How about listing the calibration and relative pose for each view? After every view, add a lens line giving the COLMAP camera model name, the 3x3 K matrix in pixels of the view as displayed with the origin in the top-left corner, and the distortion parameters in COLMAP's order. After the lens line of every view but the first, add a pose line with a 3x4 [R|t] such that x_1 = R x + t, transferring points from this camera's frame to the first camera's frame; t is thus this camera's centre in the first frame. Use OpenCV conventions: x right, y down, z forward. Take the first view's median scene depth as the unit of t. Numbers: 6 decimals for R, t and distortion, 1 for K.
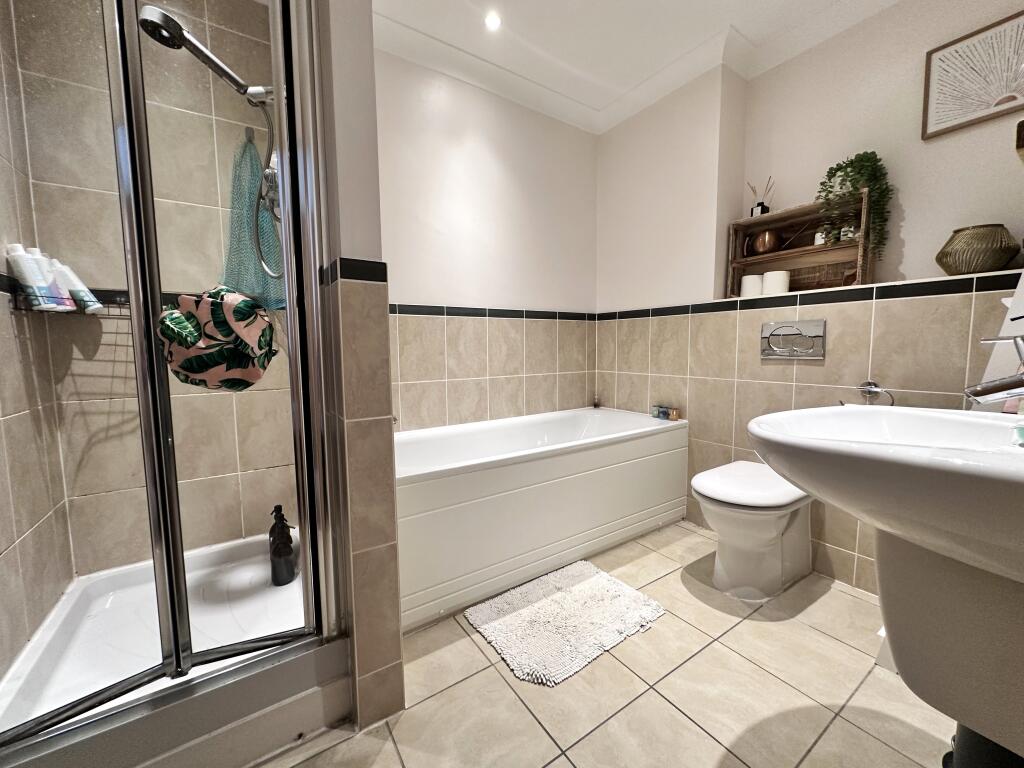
lens RADIAL K [[406.6, 0, 514.0], [0, 406.6, 382.4], [0, 0, 1]] dist [-0.003220, 0.000156]
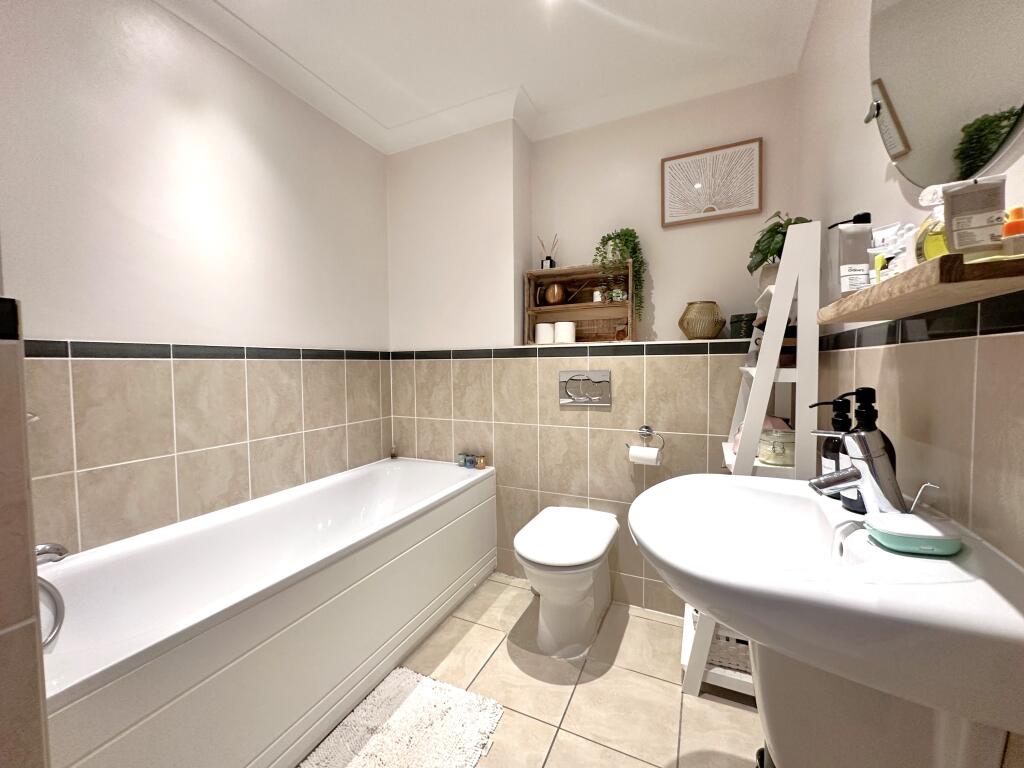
lens RADIAL K [[406.6, 0, 511.4], [0, 406.6, 384.3], [0, 0, 1]] dist [-0.003220, 0.000156]
pose [[0.861517, -0.021023, 0.507294, -0.028795], [0.046423, 0.998219, -0.037472, -0.073884], [-0.505602, 0.055833, 0.860958, 0.151019]]
